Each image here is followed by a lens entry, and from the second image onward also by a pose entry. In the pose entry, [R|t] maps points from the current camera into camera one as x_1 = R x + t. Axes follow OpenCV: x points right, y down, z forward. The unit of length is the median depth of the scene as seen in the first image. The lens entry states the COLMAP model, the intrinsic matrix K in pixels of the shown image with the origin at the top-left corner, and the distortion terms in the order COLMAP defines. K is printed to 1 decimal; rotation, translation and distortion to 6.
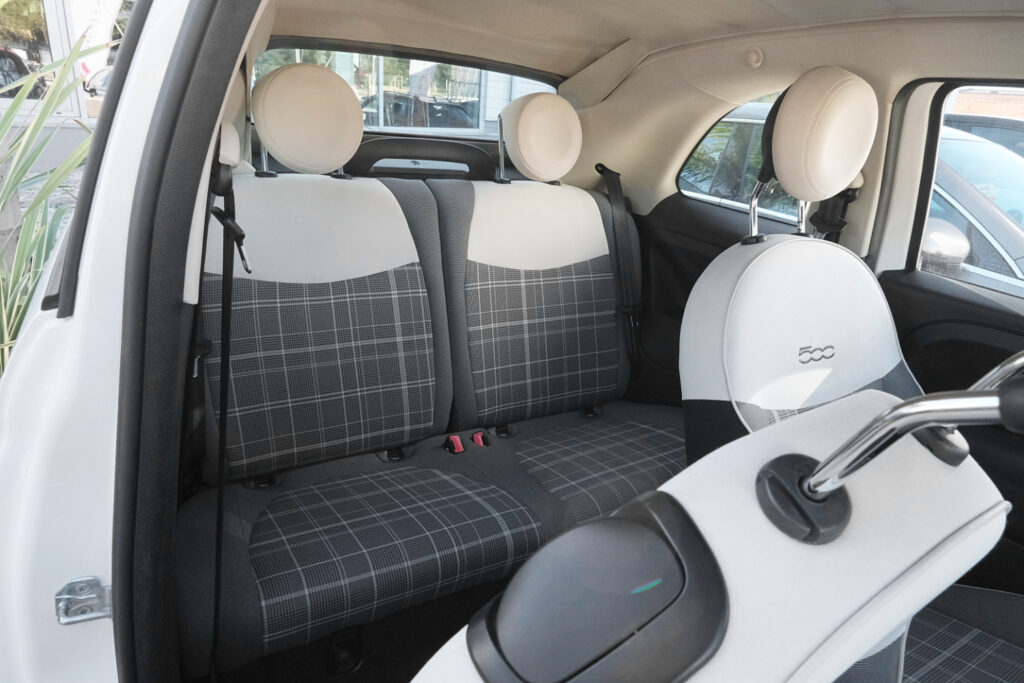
lens RADIAL K [[645.0, 0, 513.4], [0, 645.0, 336.3], [0, 0, 1]] dist [-0.005080, 0.002892]
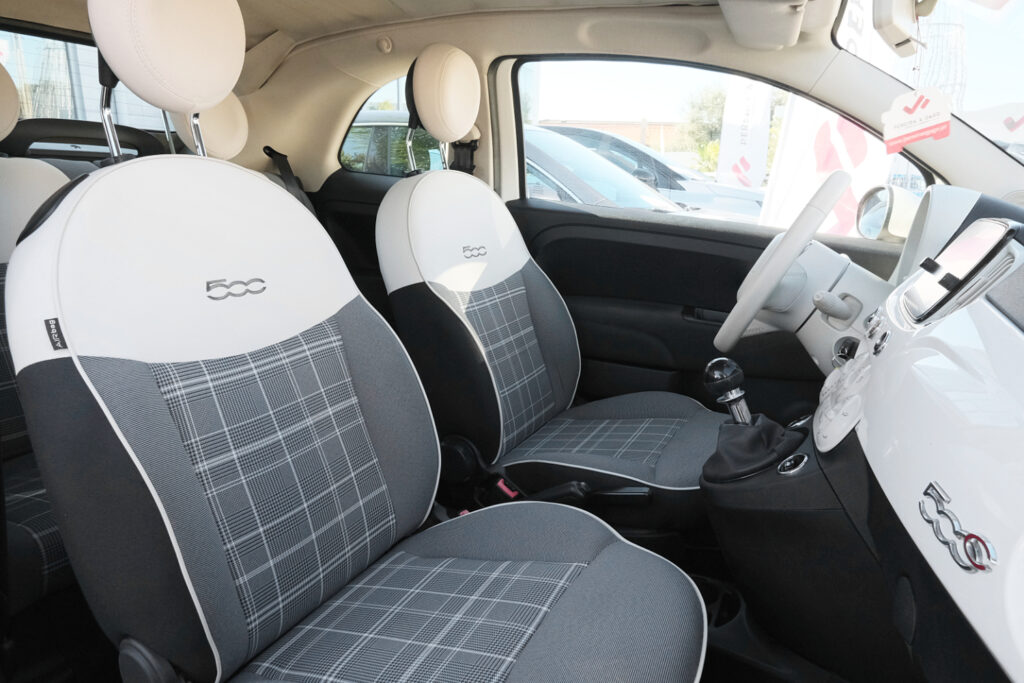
lens RADIAL K [[645.0, 0, 513.4], [0, 645.0, 336.3], [0, 0, 1]] dist [-0.005080, 0.002892]
pose [[0.859386, -0.177981, 0.479353, -0.125281], [0.202148, 0.979354, 0.001216, 0.186941], [-0.469673, 0.095855, 0.877621, -0.189108]]
